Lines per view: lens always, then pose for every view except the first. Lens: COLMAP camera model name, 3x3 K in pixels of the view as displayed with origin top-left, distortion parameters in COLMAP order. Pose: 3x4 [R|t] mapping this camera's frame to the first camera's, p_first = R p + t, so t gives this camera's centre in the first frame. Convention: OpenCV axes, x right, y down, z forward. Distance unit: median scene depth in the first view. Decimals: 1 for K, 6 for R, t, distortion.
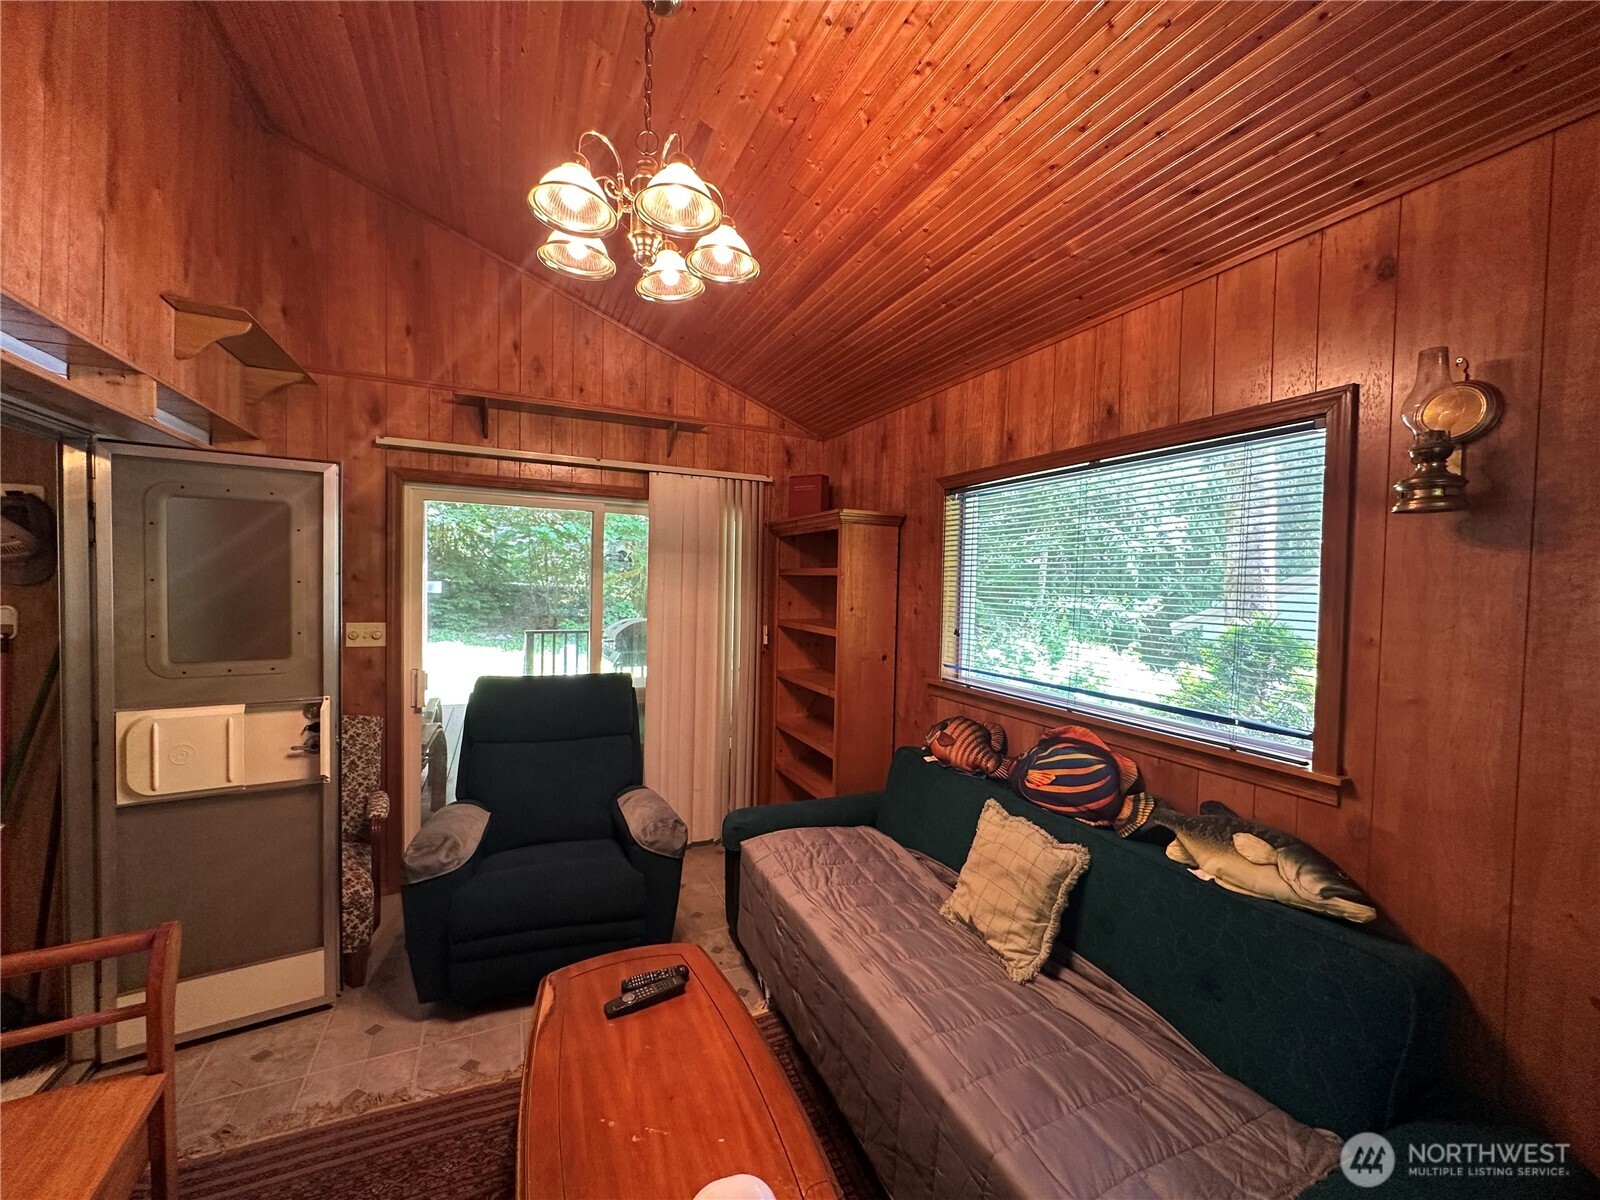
lens RADIAL K [[639.9, 0, 801.6], [0, 639.9, 597.7], [0, 0, 1]] dist [0.000126, 0.000101]
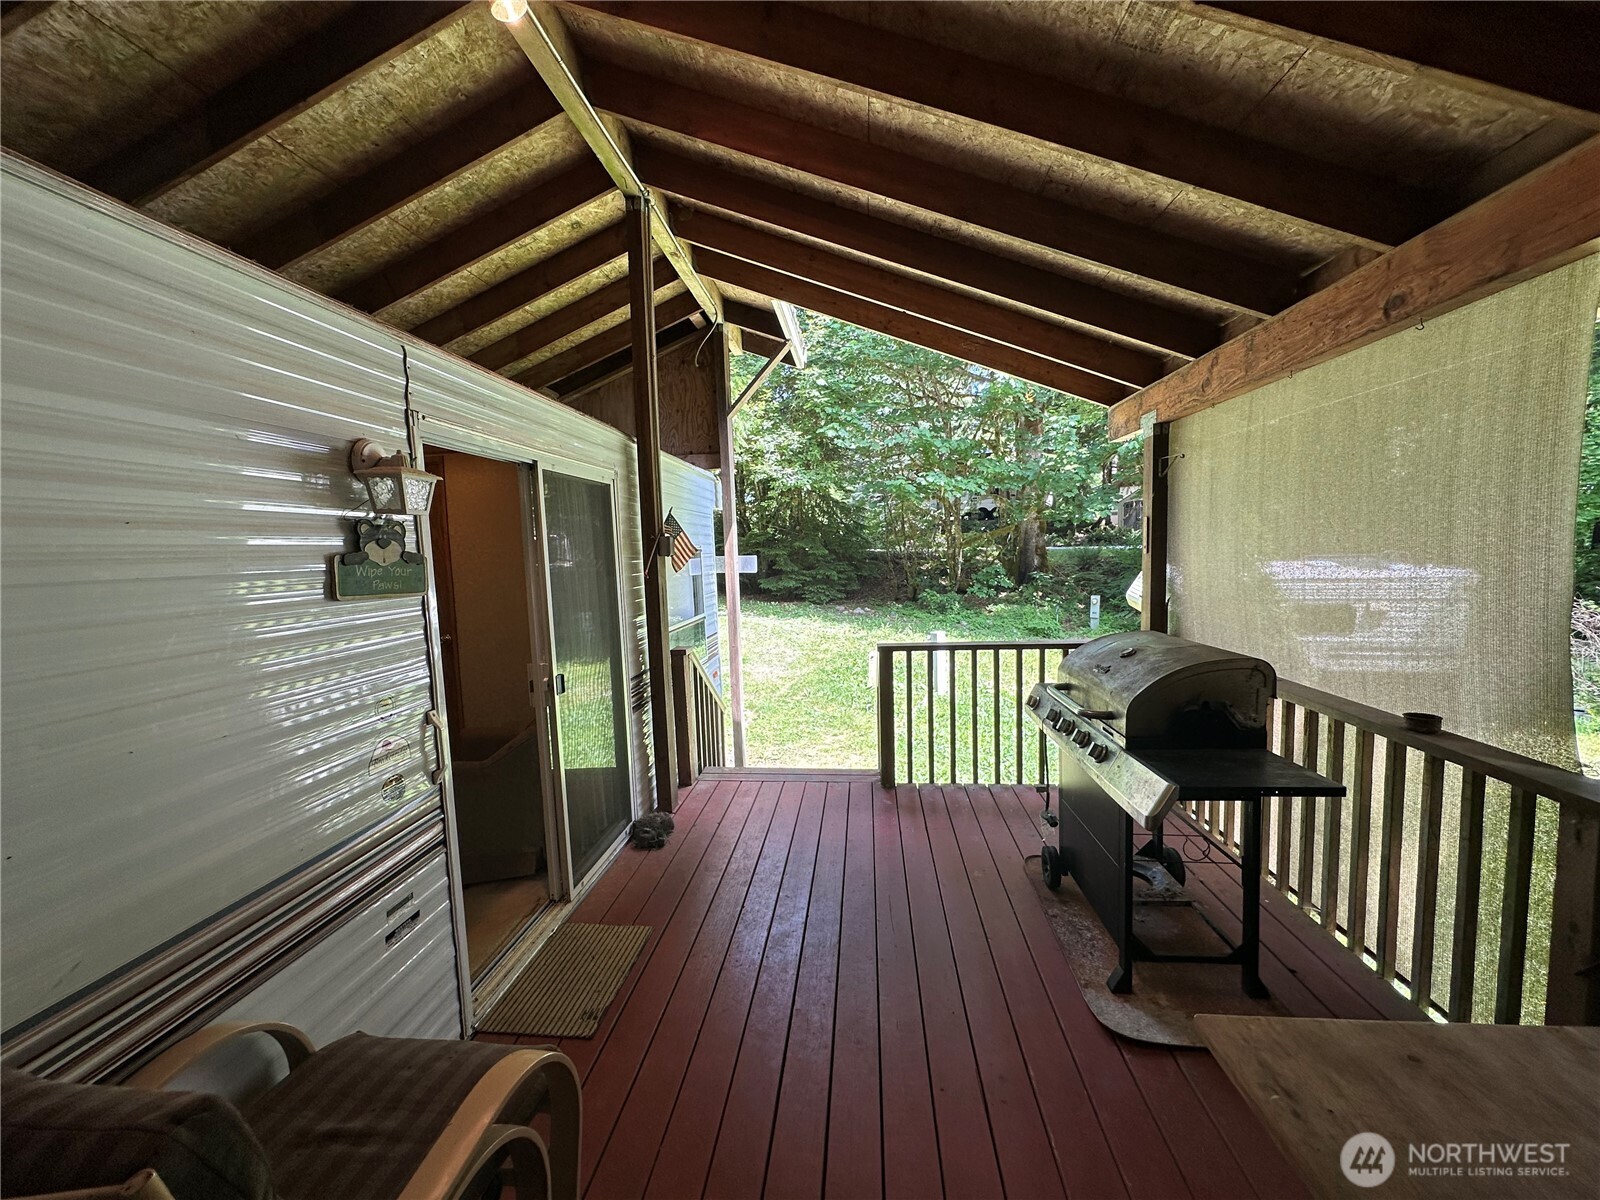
lens RADIAL K [[639.9, 0, 804.0], [0, 639.9, 603.4], [0, 0, 1]] dist [0.000126, 0.000101]
pose [[0.861176, -0.002716, -0.508299, -0.210666], [0.038146, 0.997511, 0.059299, -0.014221], [0.506873, -0.070457, 0.859136, 0.505471]]
